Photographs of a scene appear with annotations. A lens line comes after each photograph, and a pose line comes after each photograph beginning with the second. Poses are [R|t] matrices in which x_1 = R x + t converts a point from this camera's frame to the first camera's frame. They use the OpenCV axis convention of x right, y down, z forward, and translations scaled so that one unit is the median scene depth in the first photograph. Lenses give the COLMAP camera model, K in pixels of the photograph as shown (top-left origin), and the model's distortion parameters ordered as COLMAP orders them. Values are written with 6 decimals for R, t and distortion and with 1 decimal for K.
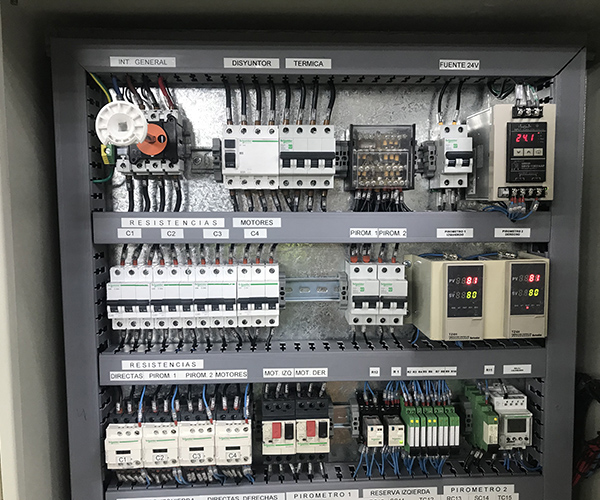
lens RADIAL K [[533.9, 0, 300.0], [0, 533.9, 250.0], [0, 0, 1]] dist [0.080480, -0.136158]
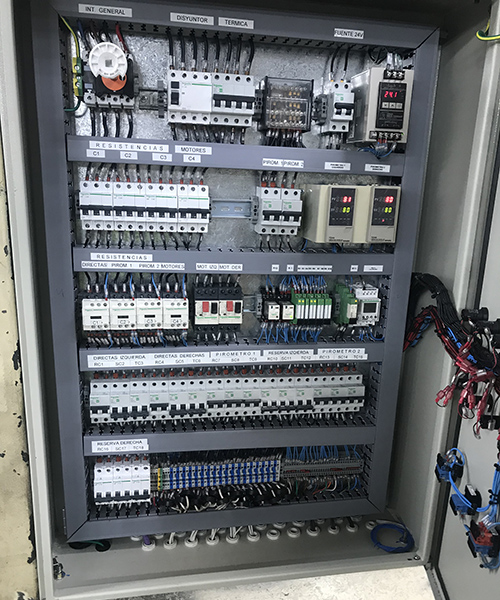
lens RADIAL K [[533.9, 0, 247.4], [0, 533.9, 324.0], [0, 0, 1]] dist [0.080480, -0.136158]
pose [[0.991382, 0.007866, 0.130769, -0.117128], [-0.030939, 0.984017, 0.175368, 0.131845], [-0.127300, -0.177903, 0.975779, -0.385751]]
